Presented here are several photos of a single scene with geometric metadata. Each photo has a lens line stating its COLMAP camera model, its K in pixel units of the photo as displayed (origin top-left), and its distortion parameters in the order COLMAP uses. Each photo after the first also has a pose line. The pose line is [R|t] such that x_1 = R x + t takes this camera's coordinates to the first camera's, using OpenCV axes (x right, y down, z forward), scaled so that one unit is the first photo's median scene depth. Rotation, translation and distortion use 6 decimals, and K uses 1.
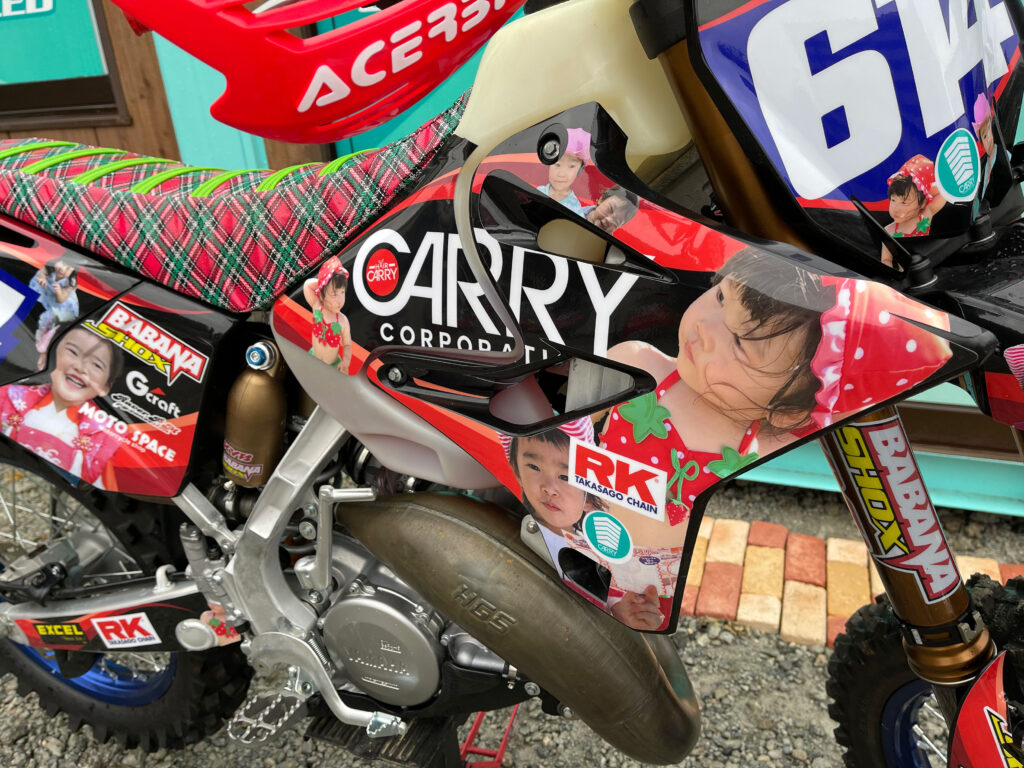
lens RADIAL K [[784.2, 0, 520.1], [0, 784.2, 375.8], [0, 0, 1]] dist [0.074264, -0.116339]
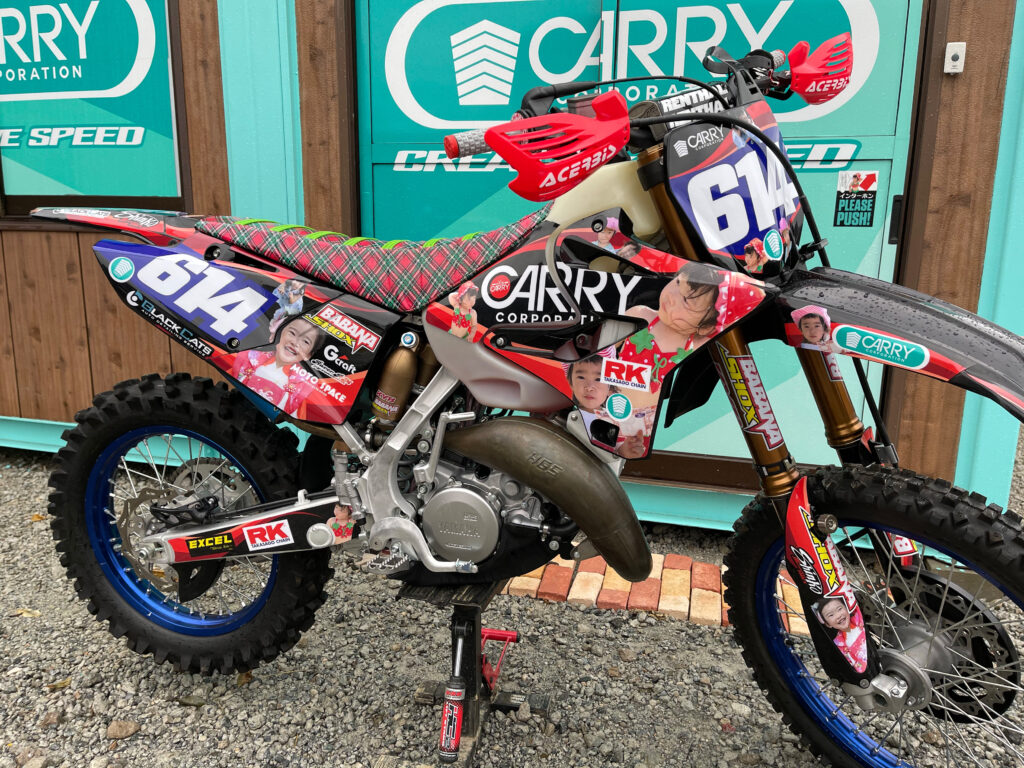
lens RADIAL K [[784.2, 0, 520.1], [0, 784.2, 375.8], [0, 0, 1]] dist [0.074264, -0.116339]
pose [[0.990691, 0.064355, 0.119960, -0.331314], [-0.037844, 0.976662, -0.211422, 0.473904], [-0.130767, 0.204914, 0.970005, -0.811850]]
